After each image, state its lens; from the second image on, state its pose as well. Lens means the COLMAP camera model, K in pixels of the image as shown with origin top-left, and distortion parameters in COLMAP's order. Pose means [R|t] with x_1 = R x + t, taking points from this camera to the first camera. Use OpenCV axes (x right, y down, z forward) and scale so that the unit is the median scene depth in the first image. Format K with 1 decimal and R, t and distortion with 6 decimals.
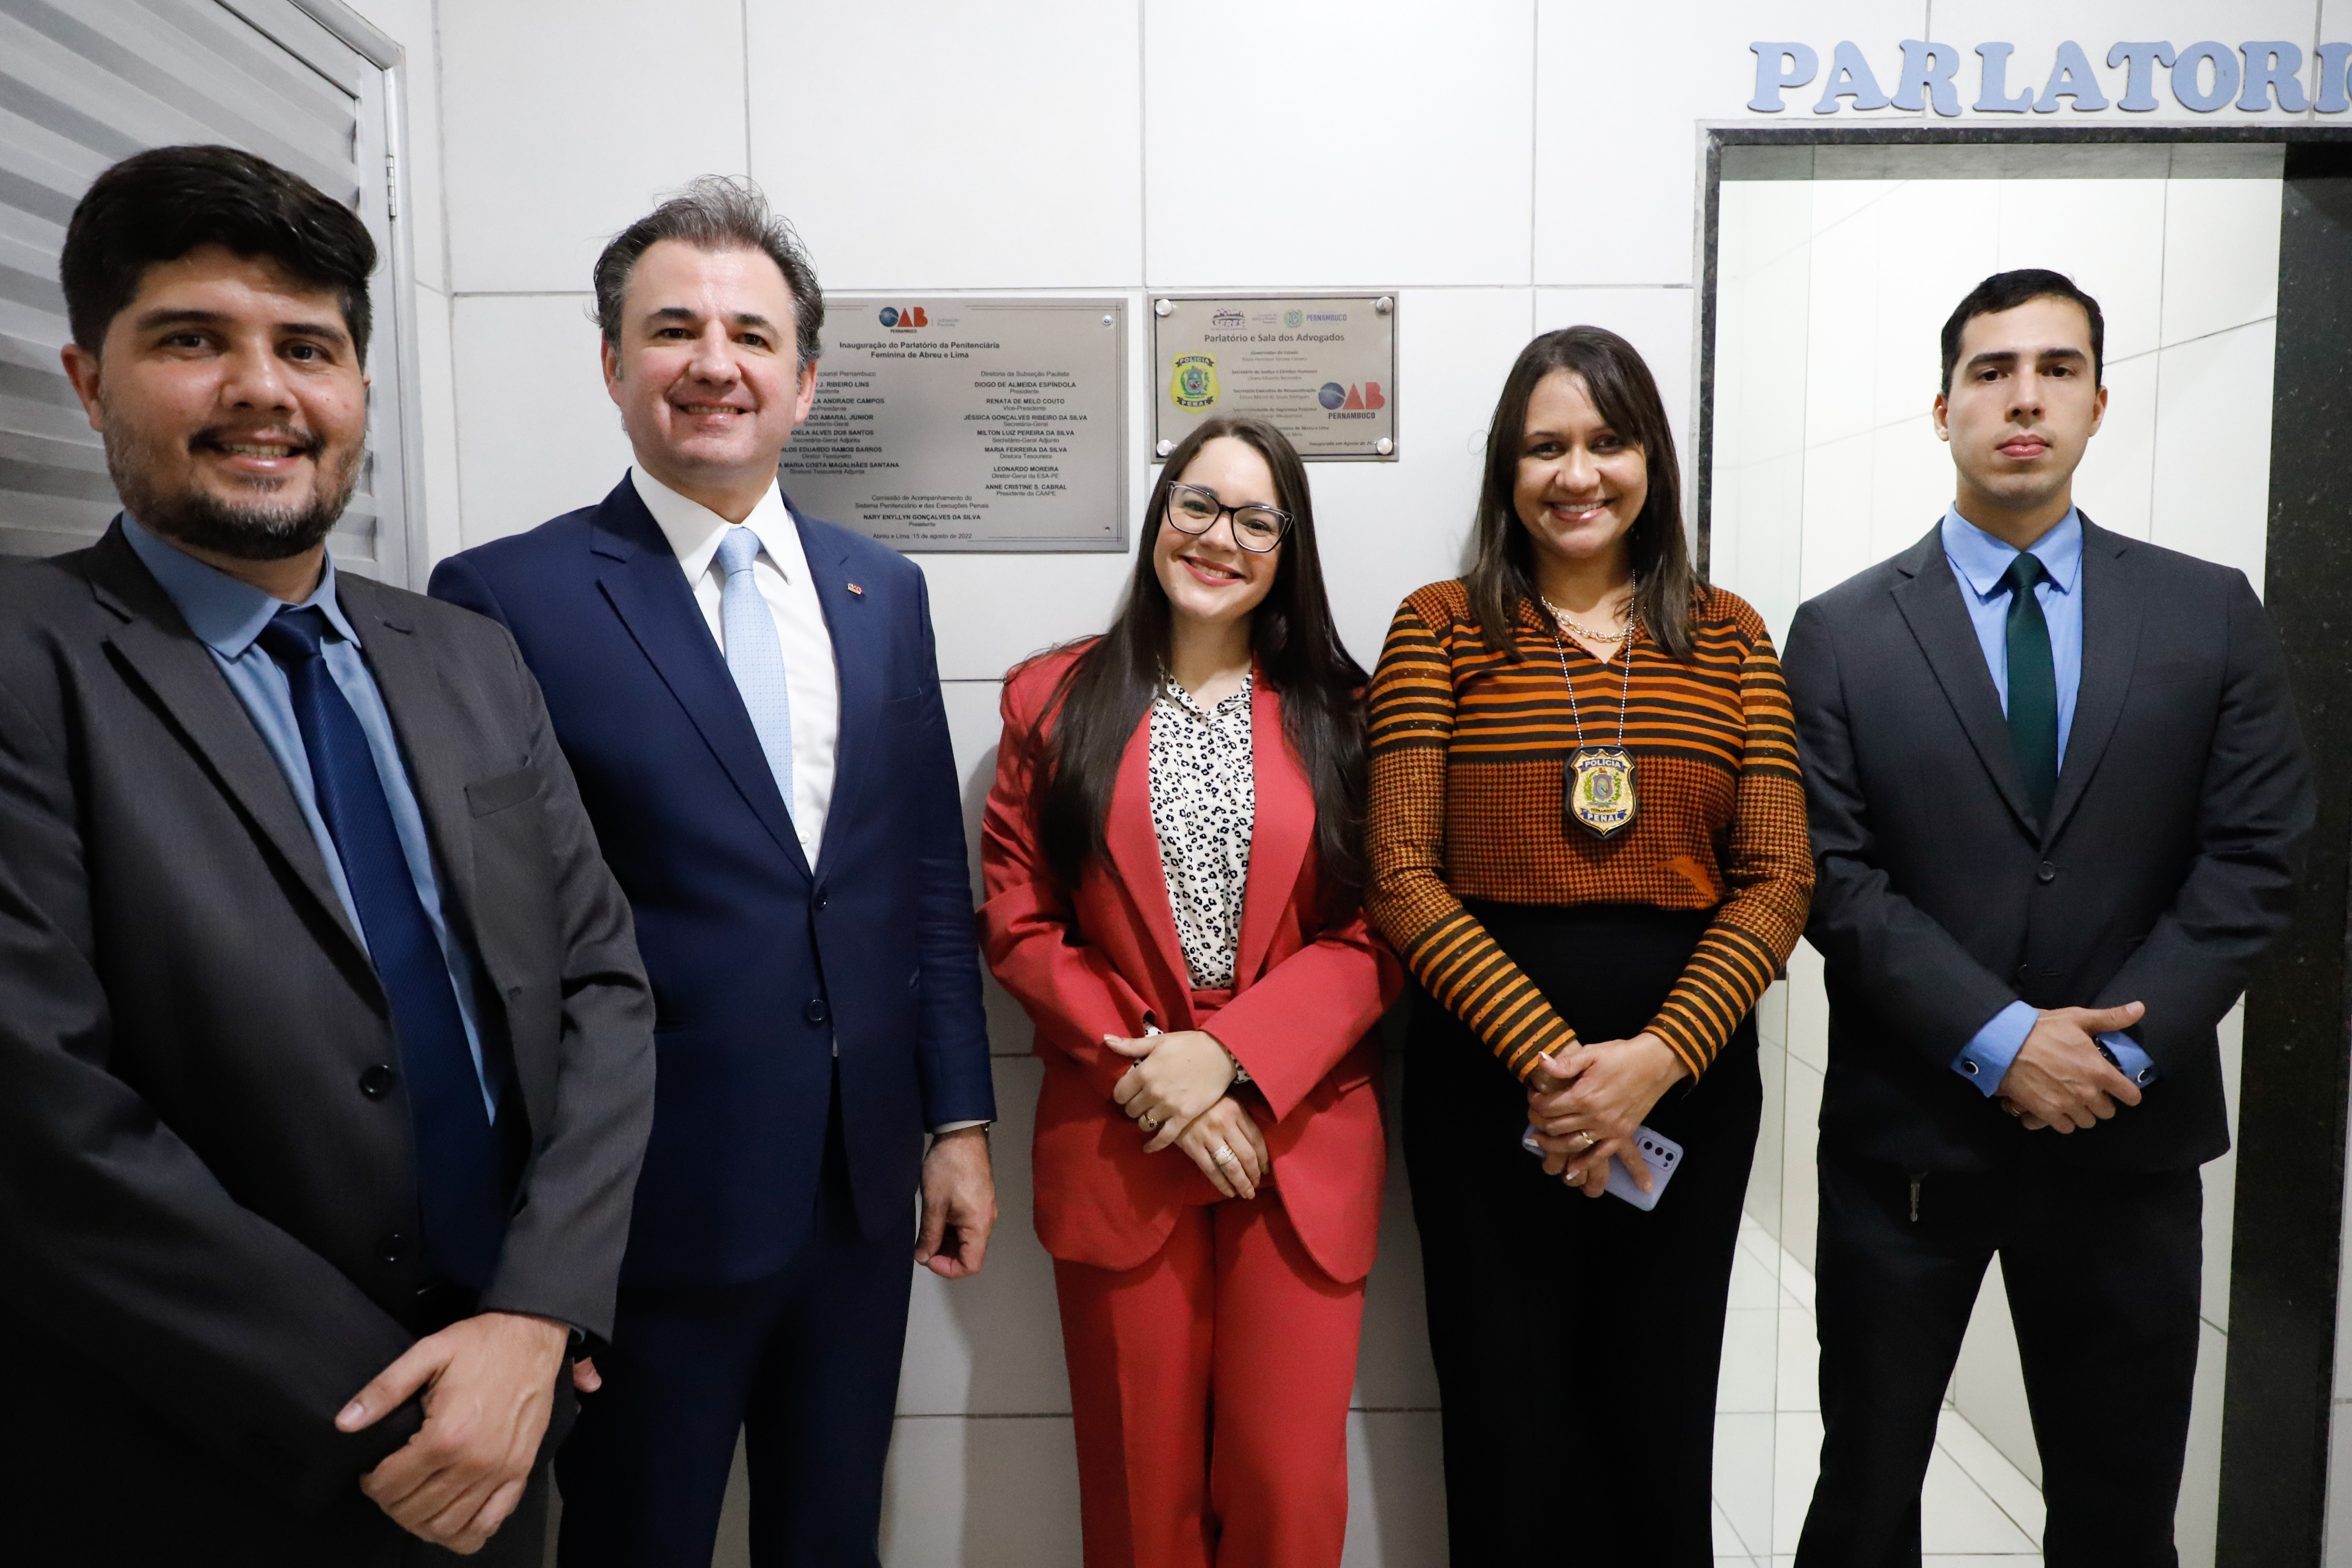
lens RADIAL K [[1725.4, 0, 1165.0], [0, 1725.4, 778.3], [0, 0, 1]] dist [-0.029151, 0.064047]
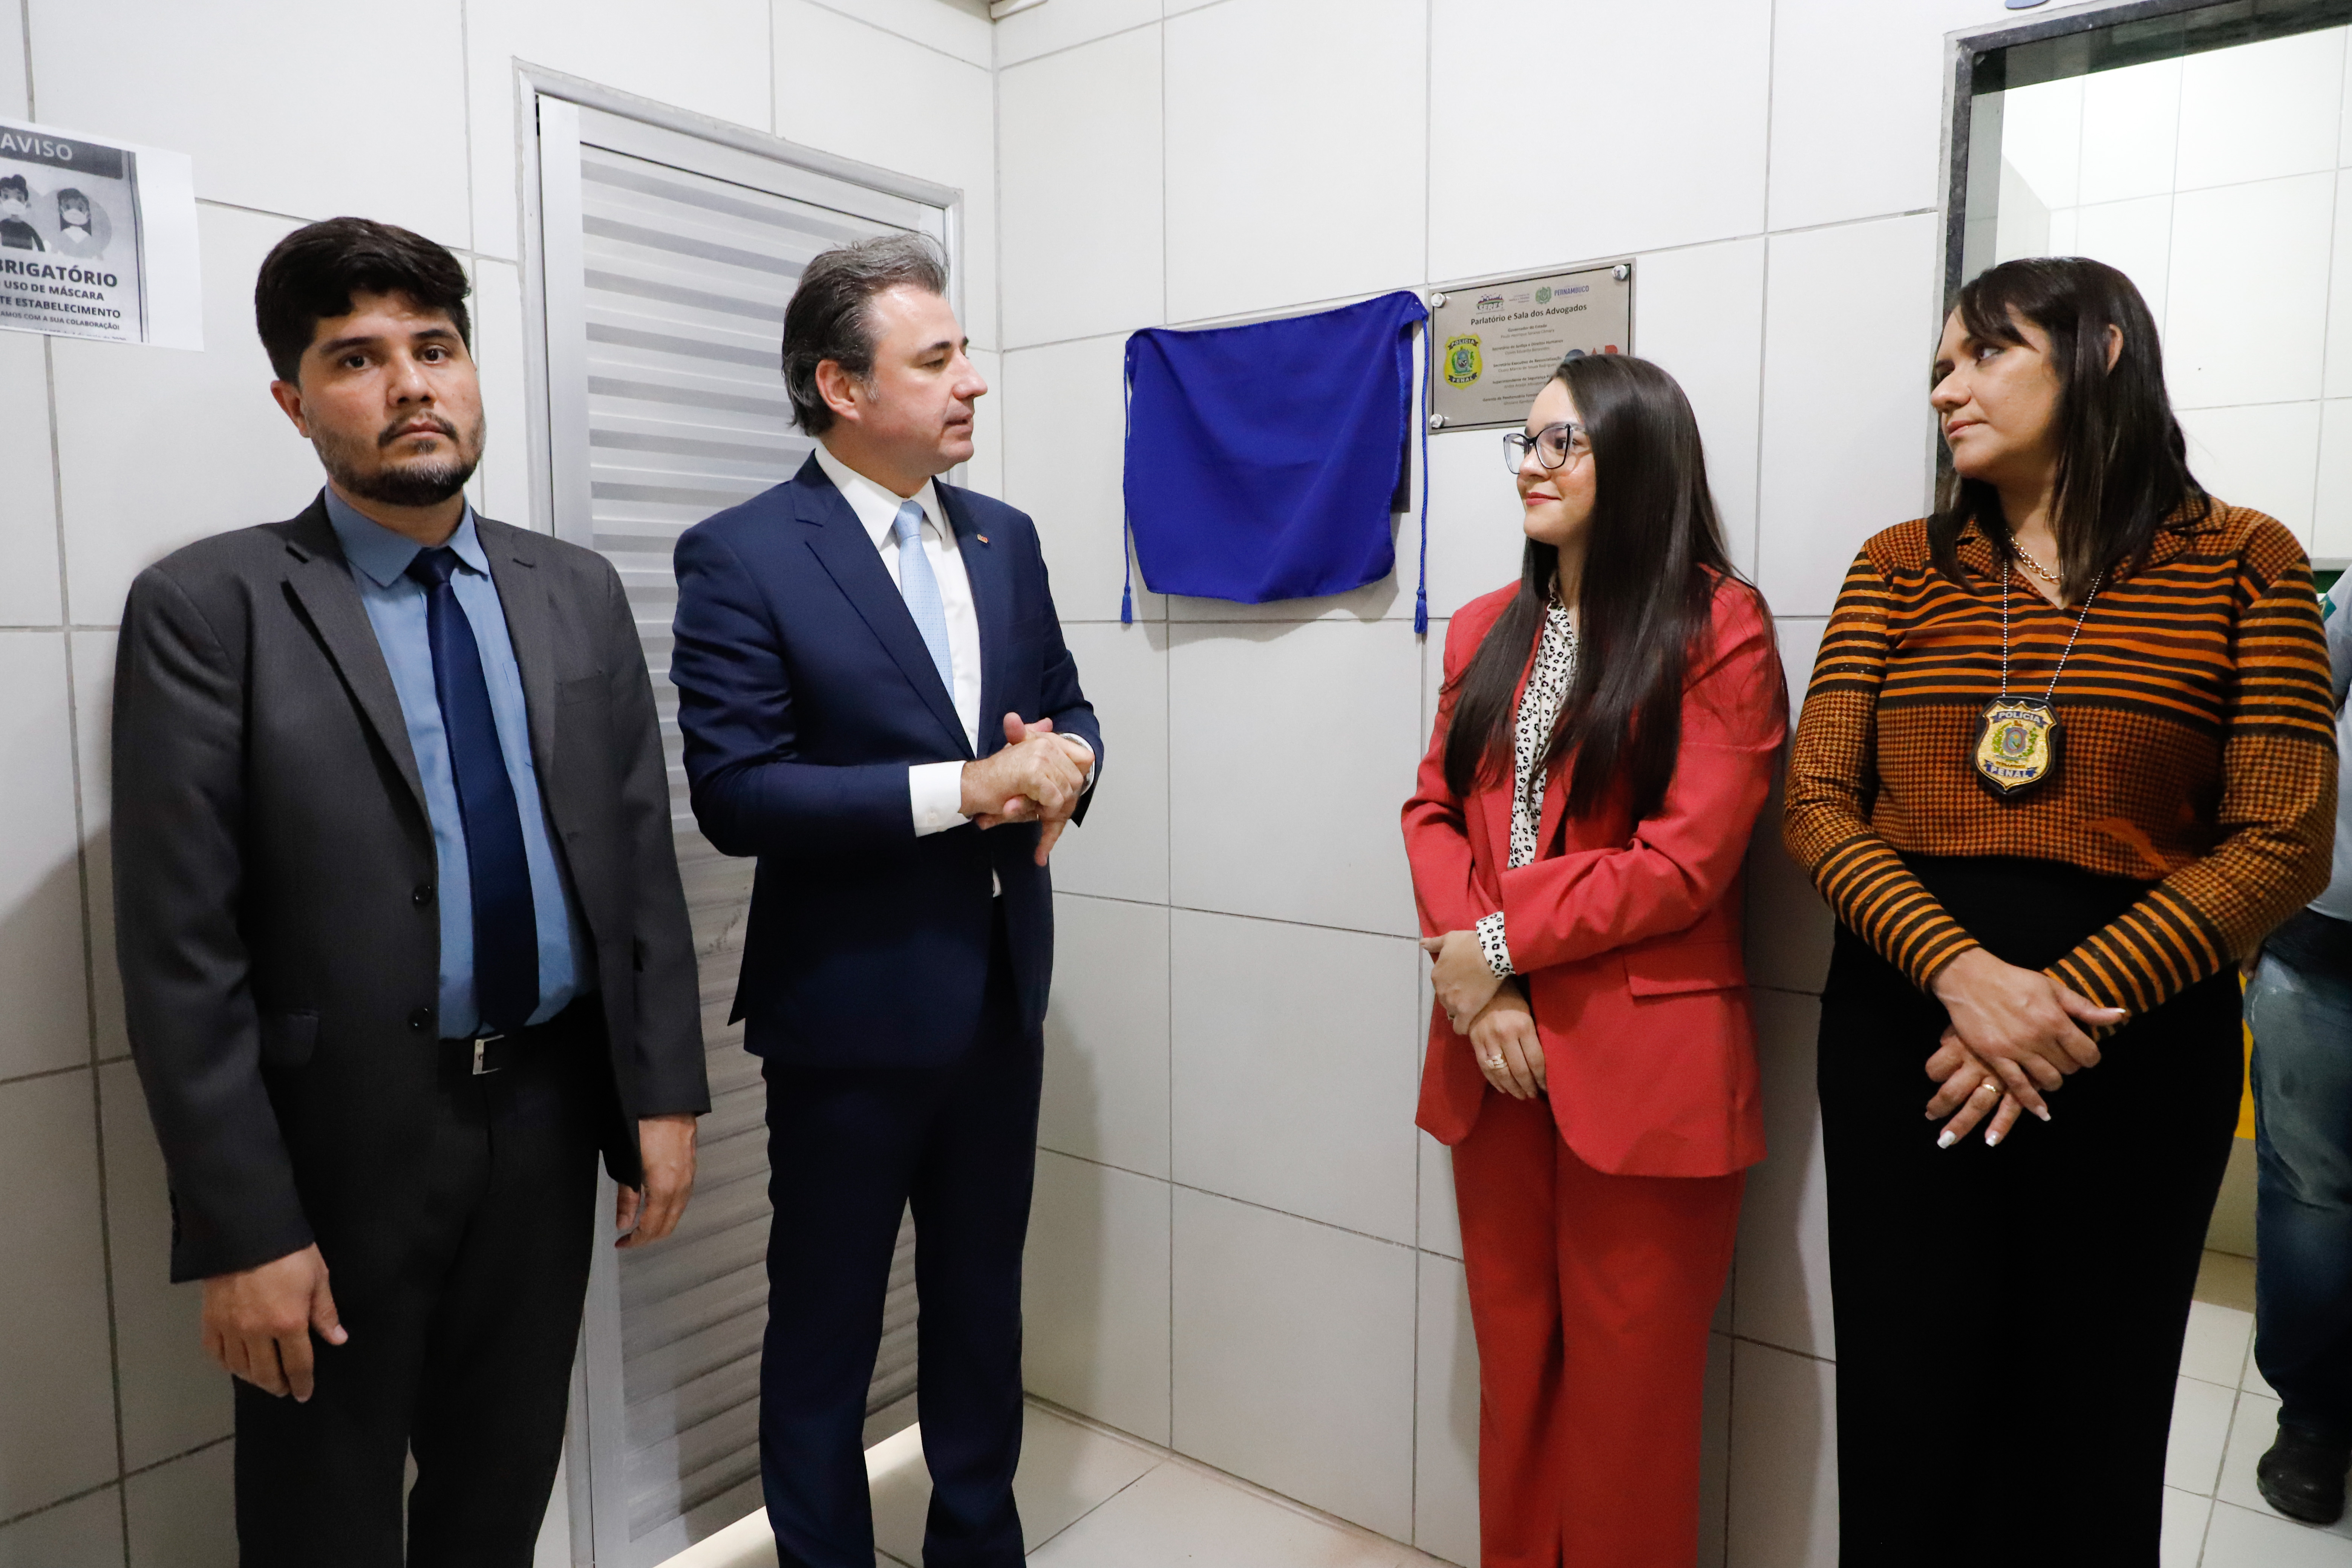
lens RADIAL K [[1605.1, 0, 1192.1], [0, 1605.1, 783.9], [0, 0, 1]] dist [0.042652, -0.008135]
pose [[0.754753, 0.083374, -0.650690, 0.489278], [-0.054401, 0.996429, 0.064572, -0.003233], [0.653750, -0.013338, 0.756593, 0.042368]]
